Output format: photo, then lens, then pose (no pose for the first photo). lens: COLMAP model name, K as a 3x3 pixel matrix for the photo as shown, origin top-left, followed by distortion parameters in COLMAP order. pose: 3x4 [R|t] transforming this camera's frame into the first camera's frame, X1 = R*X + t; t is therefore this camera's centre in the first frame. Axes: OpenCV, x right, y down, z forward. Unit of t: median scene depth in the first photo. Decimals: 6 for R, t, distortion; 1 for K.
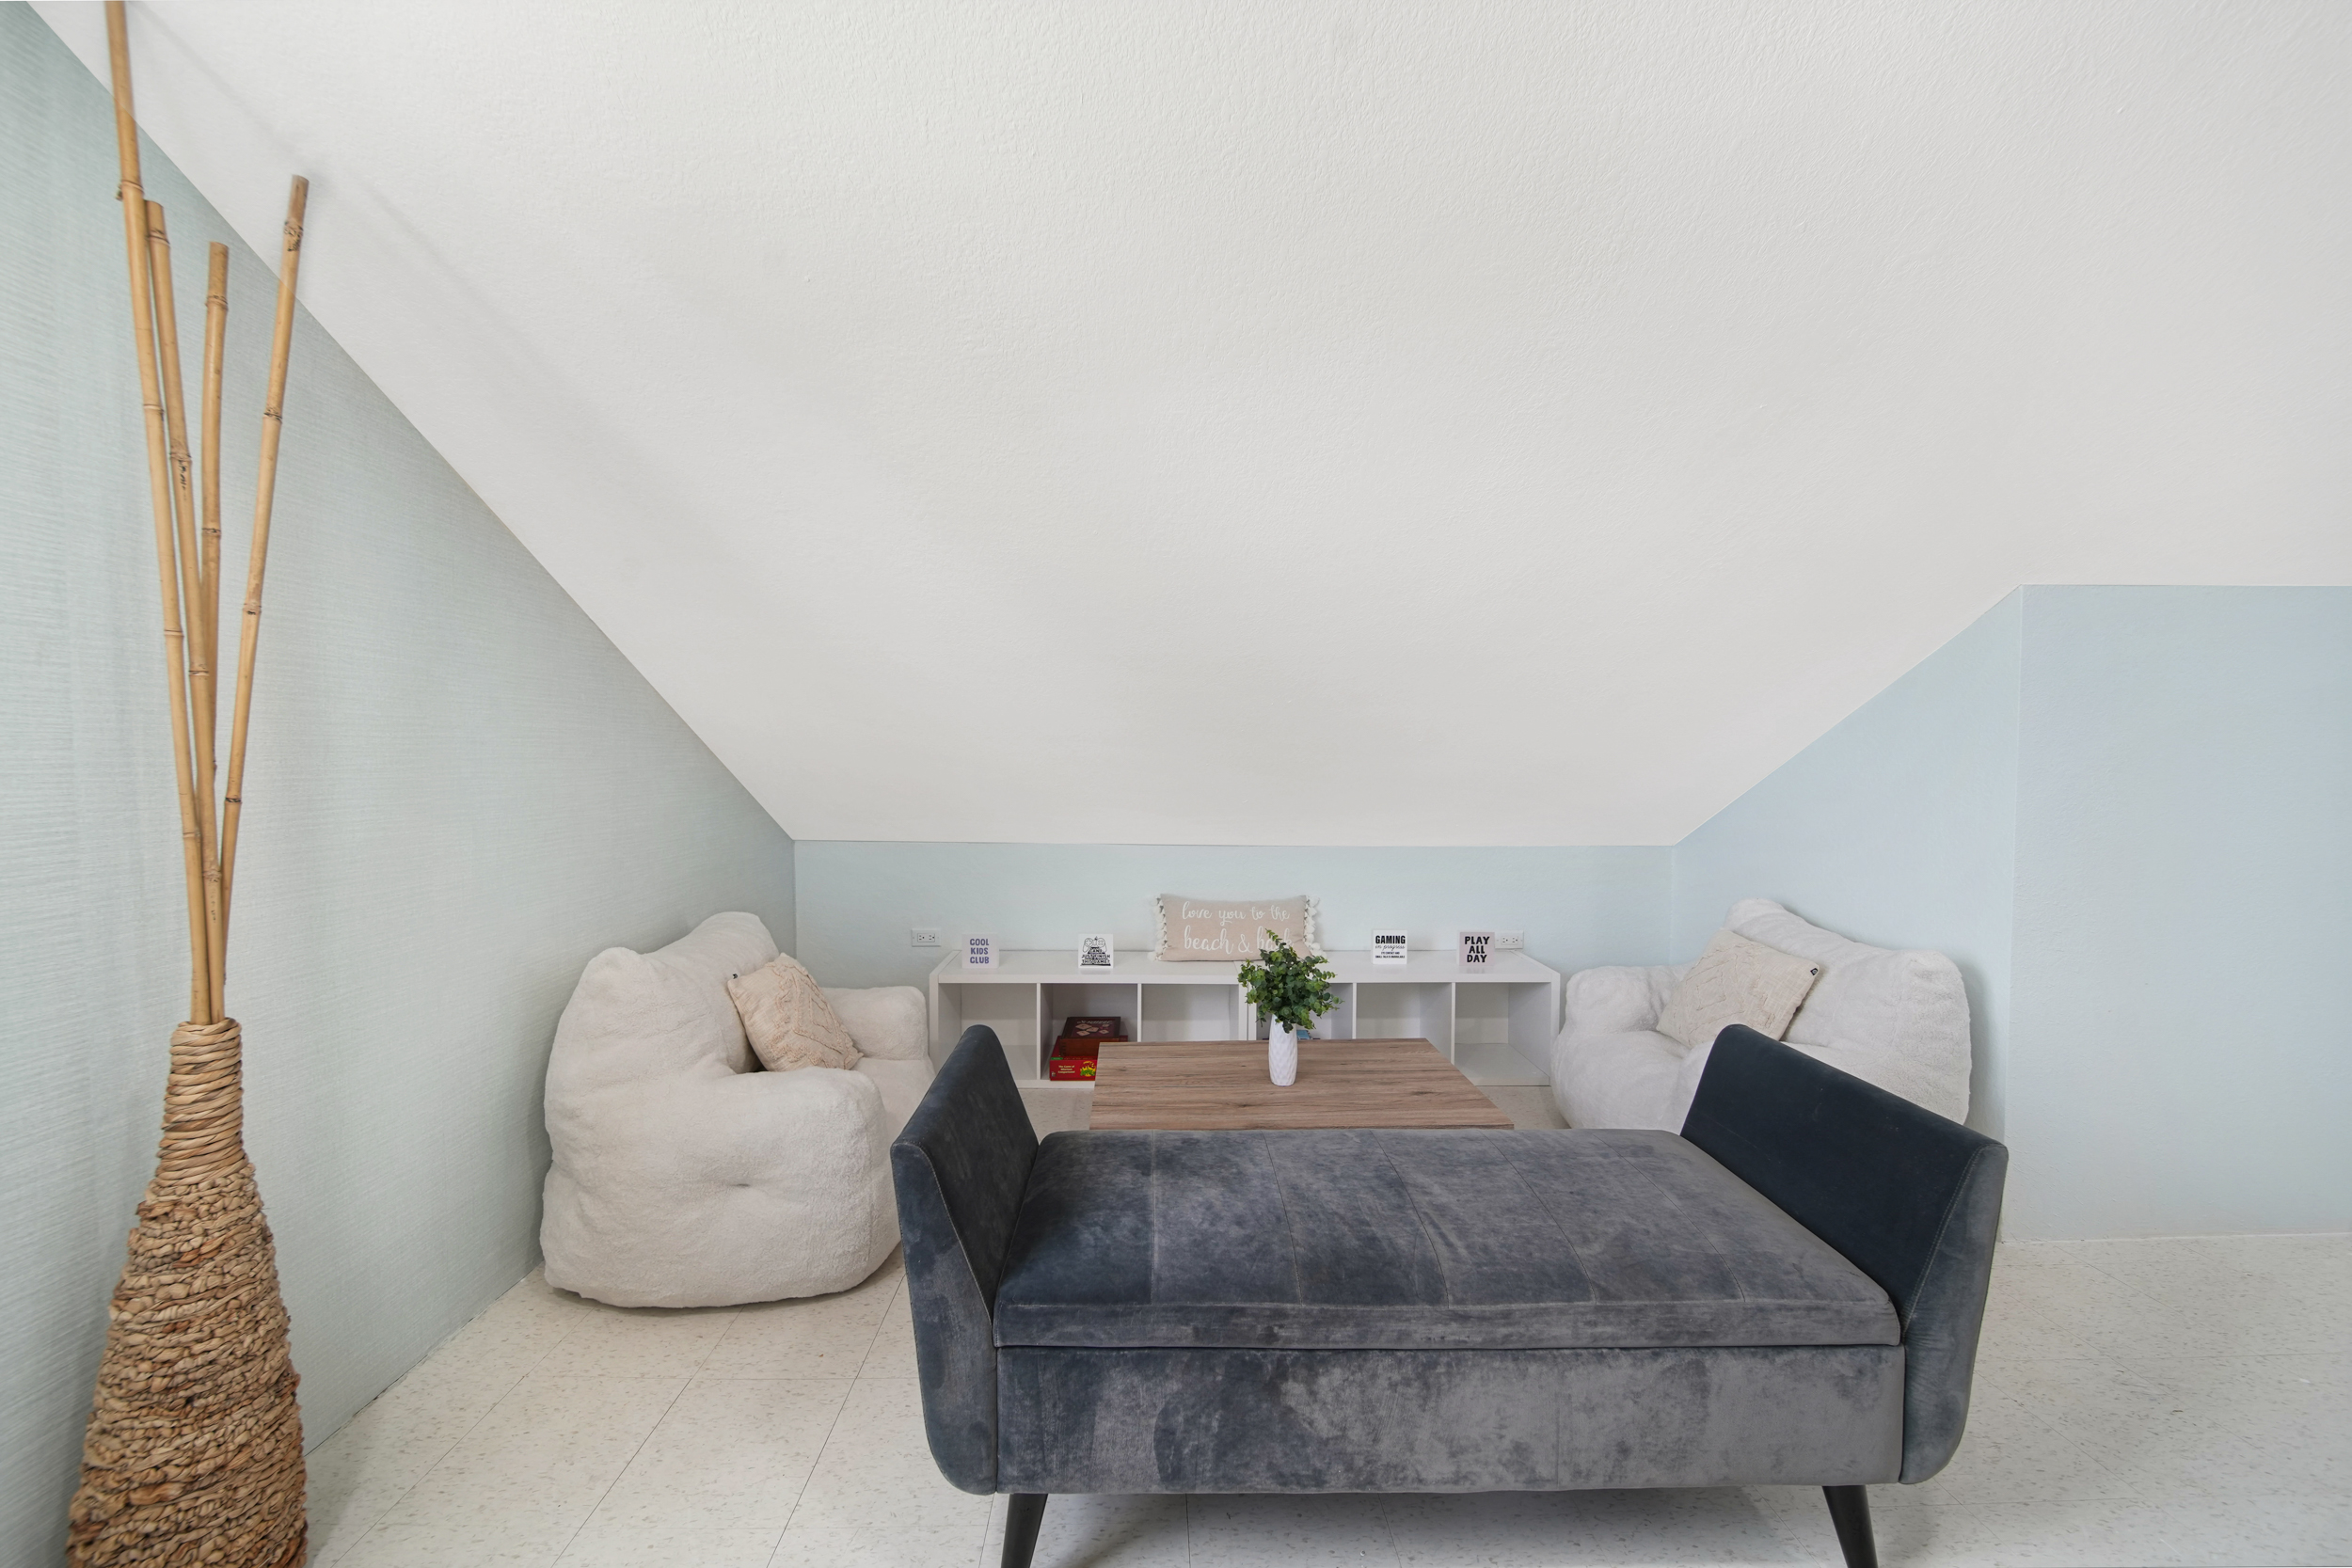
lens RADIAL K [[837.6, 0, 1185.8], [0, 837.6, 760.7], [0, 0, 1]] dist [-0.000315, -0.000931]
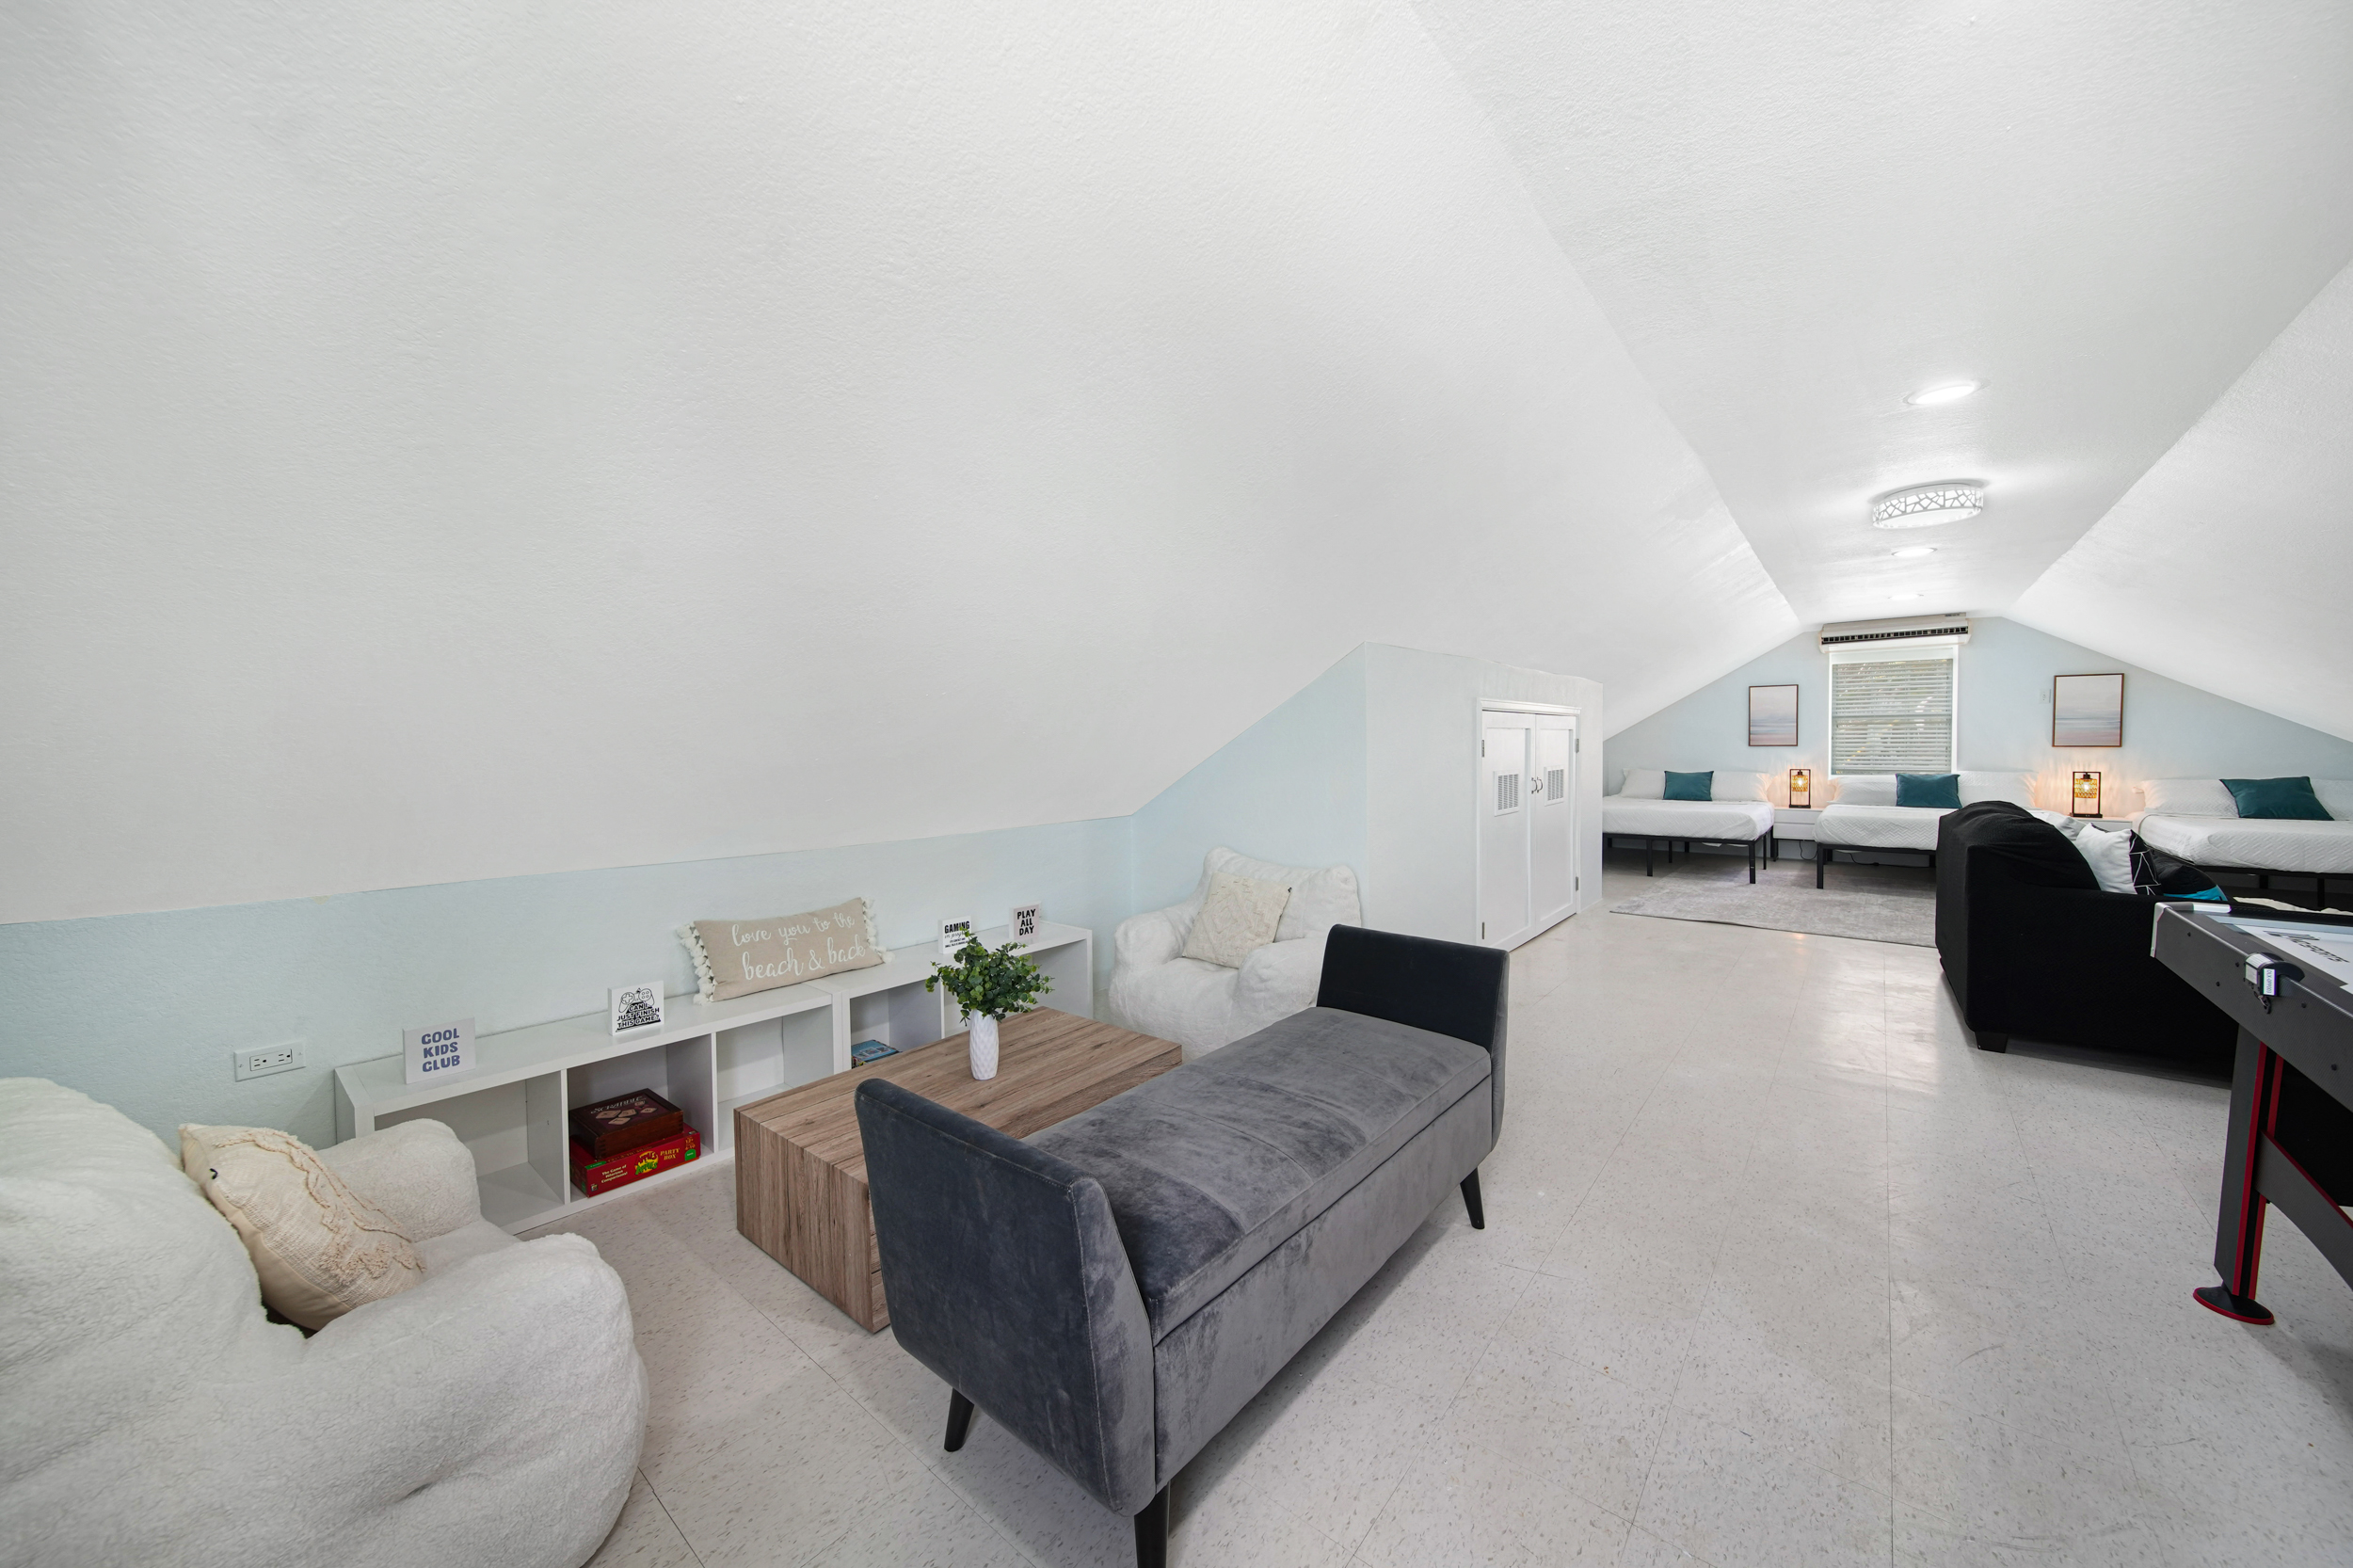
lens RADIAL K [[862.9, 0, 1167.8], [0, 862.9, 749.5], [0, 0, 1]] dist [0.000047, -0.000203]
pose [[0.655633, -0.014797, 0.754935, -0.493438], [0.014468, 0.999871, 0.007033, -0.006546], [-0.754941, 0.006311, 0.655762, 0.159163]]
